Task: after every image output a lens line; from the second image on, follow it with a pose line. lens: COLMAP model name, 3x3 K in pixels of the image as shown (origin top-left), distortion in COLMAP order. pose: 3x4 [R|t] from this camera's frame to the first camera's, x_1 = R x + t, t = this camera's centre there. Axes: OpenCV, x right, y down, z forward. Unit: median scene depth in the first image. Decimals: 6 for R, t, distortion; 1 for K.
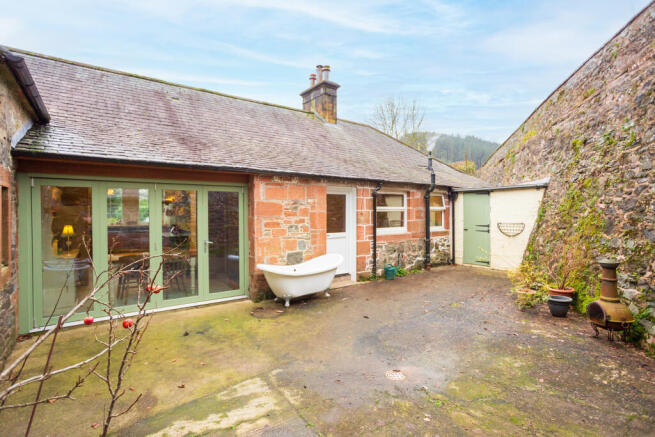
lens RADIAL K [[318.8, 0, 308.5], [0, 318.8, 215.2], [0, 0, 1]] dist [-0.036466, 0.014056]
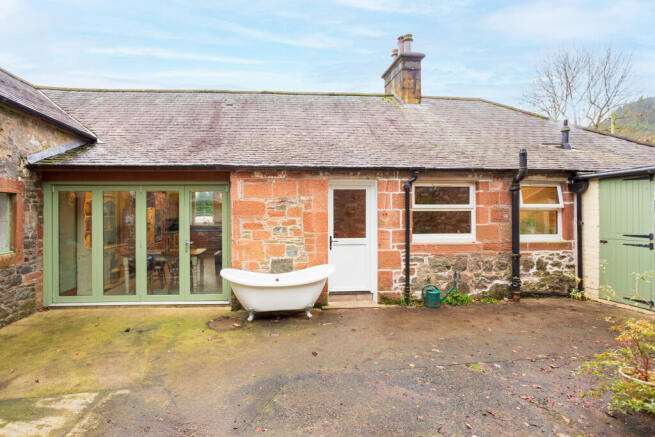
lens RADIAL K [[318.8, 0, 329.8], [0, 318.8, 215.7], [0, 0, 1]] dist [-0.036466, 0.014056]
pose [[0.859435, 0.001346, -0.511244, 0.440177], [-0.005091, 0.999969, -0.005925, 0.004199], [0.511220, 0.007695, 0.859415, 0.288678]]
